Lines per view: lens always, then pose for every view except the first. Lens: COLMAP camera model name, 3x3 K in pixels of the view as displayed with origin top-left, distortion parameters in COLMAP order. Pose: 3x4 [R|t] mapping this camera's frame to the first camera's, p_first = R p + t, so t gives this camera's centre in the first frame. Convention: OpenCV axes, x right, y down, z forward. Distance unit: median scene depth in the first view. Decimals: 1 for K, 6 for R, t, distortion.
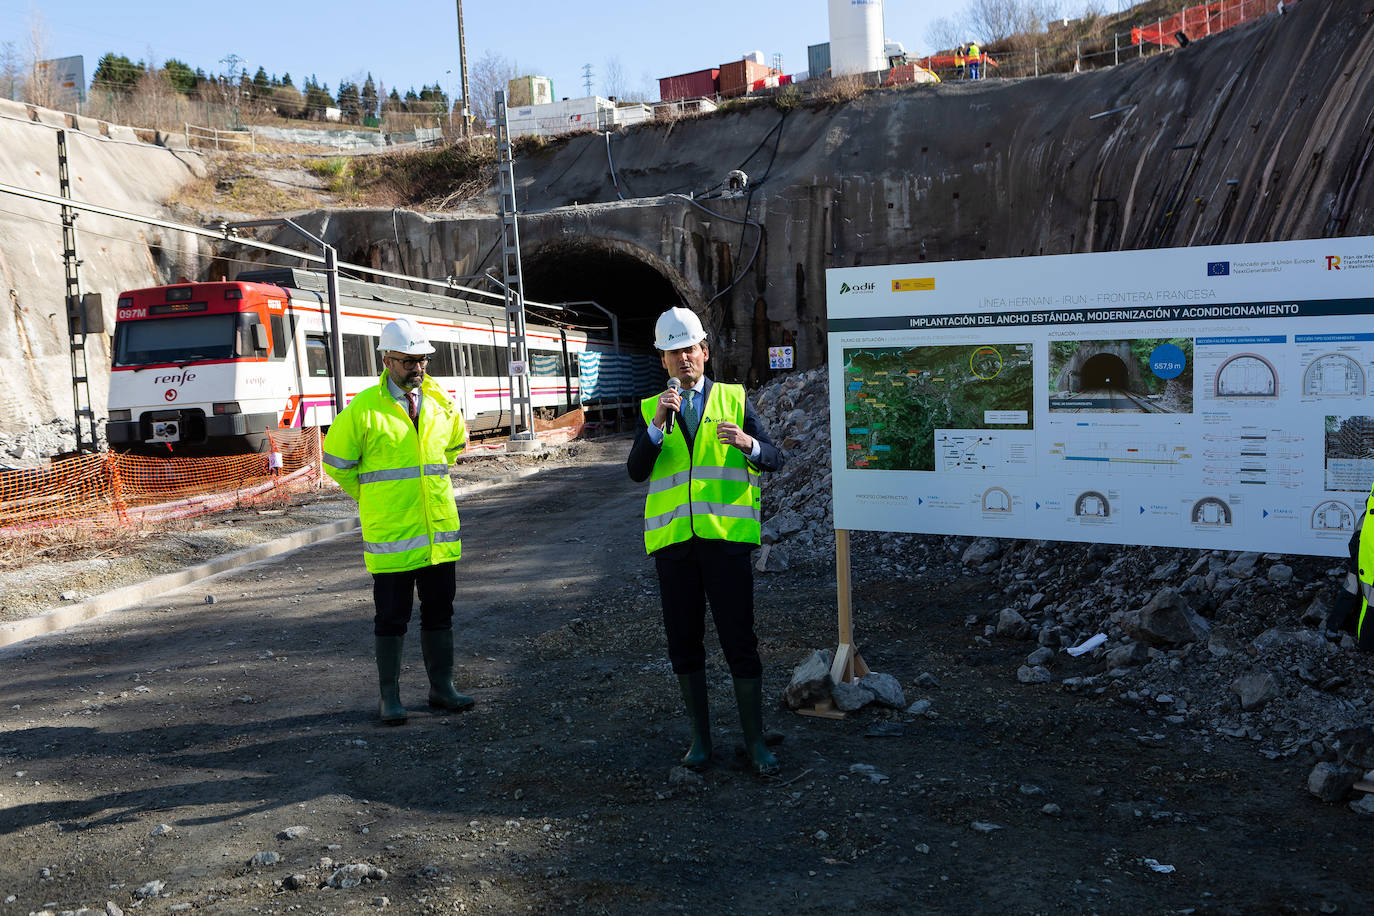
lens RADIAL K [[1363.5, 0, 684.0], [0, 1363.5, 453.0], [0, 0, 1]] dist [0.014236, -0.010214]
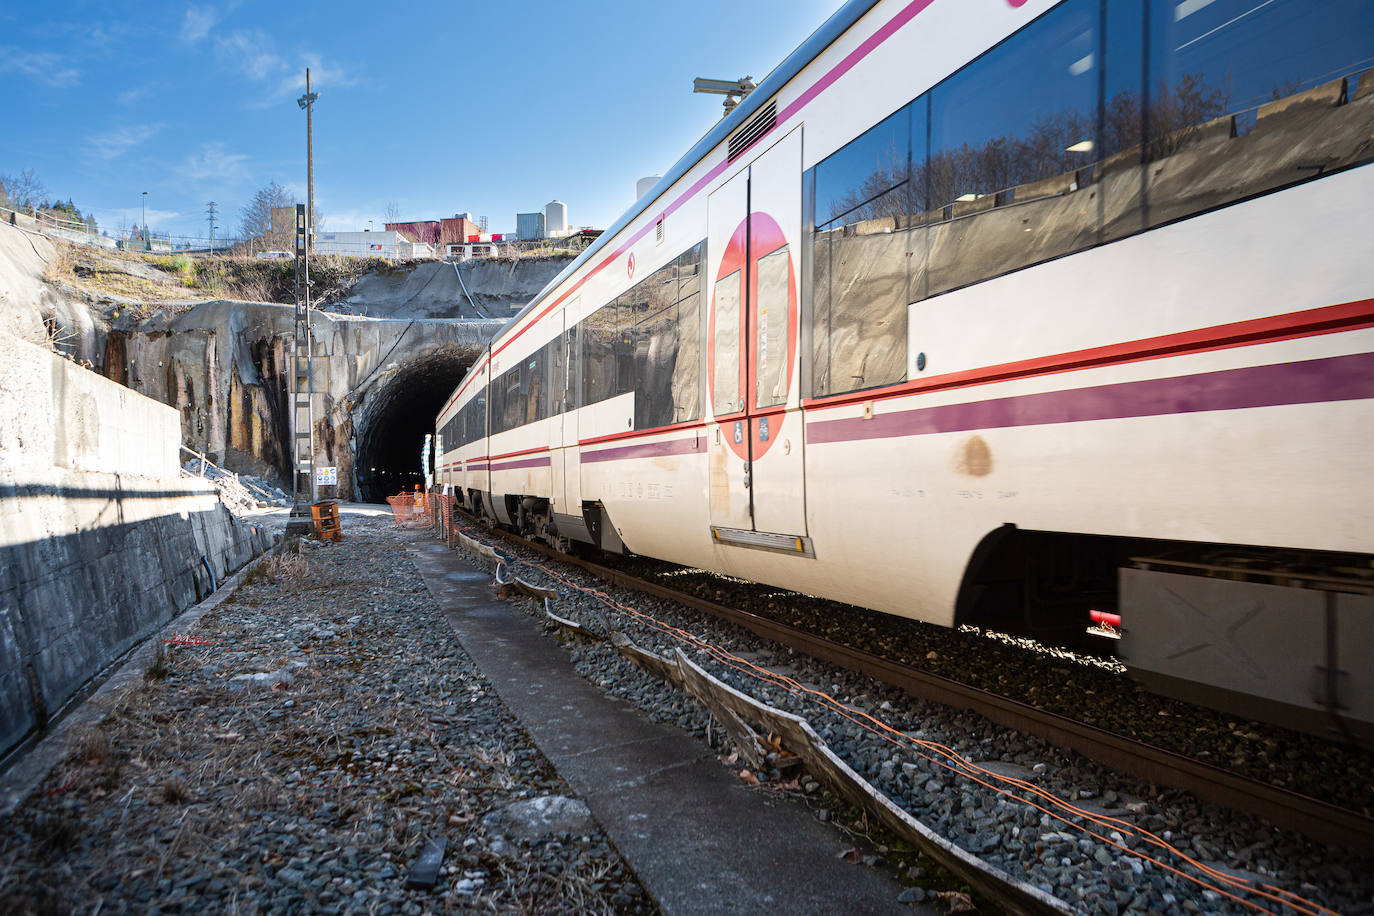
lens RADIAL K [[1048.3, 0, 685.1], [0, 1048.3, 456.2], [0, 0, 1]] dist [-0.001170, -0.006745]
pose [[0.914695, 0.043100, 0.401840, -0.276575], [-0.012855, 0.996897, -0.077664, 0.010724], [-0.403940, 0.065874, 0.912411, 0.080212]]
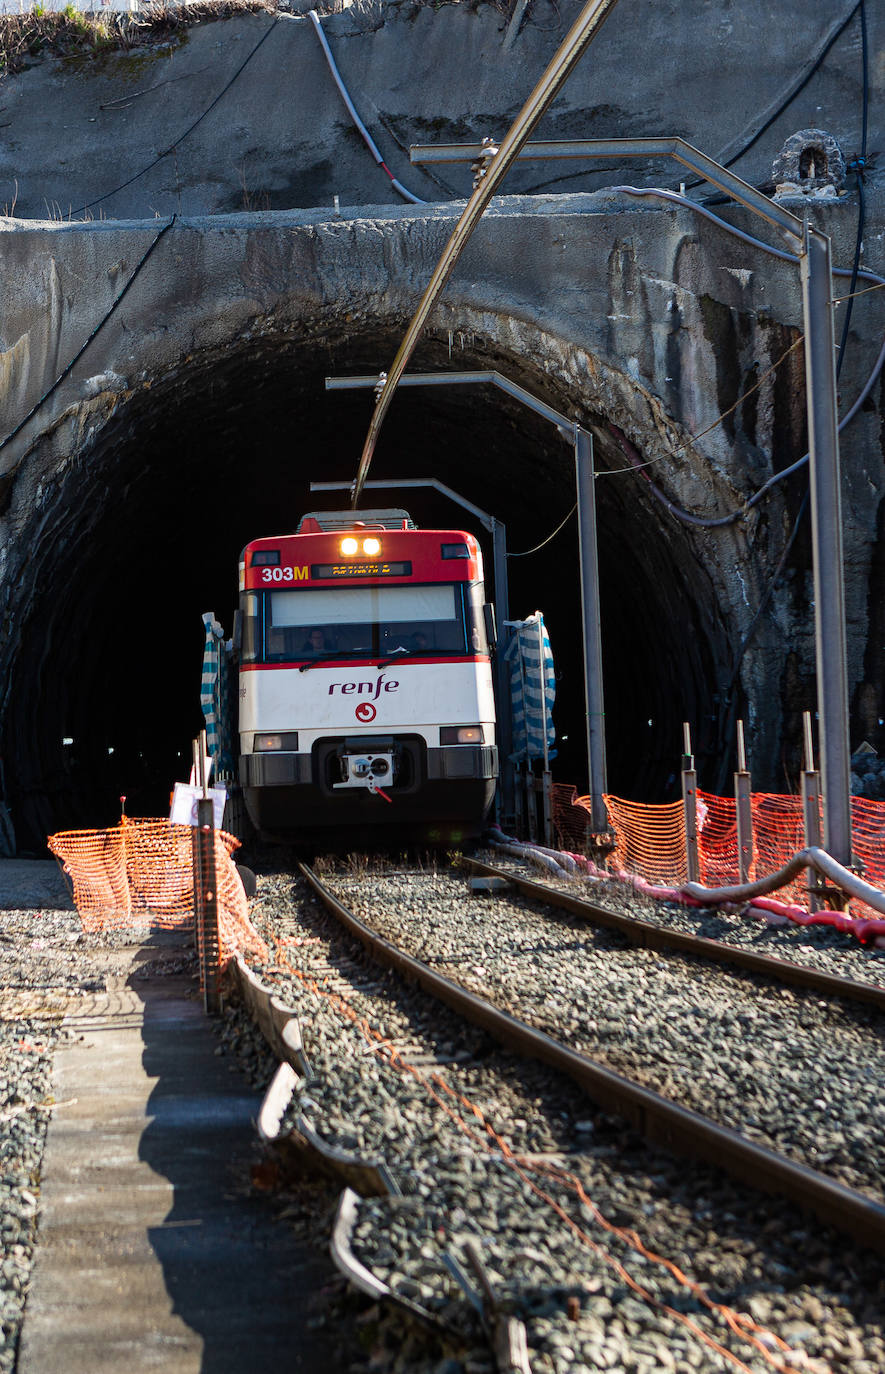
lens RADIAL K [[3751.9, 0, 387.3], [0, 3751.9, 660.3], [0, 0, 1]] dist [-0.056665, -0.067520]
pose [[0.980646, 0.022455, 0.194500, -0.258192], [-0.006844, 0.996726, -0.080564, 0.010413], [-0.195672, 0.077673, 0.977589, 0.078020]]
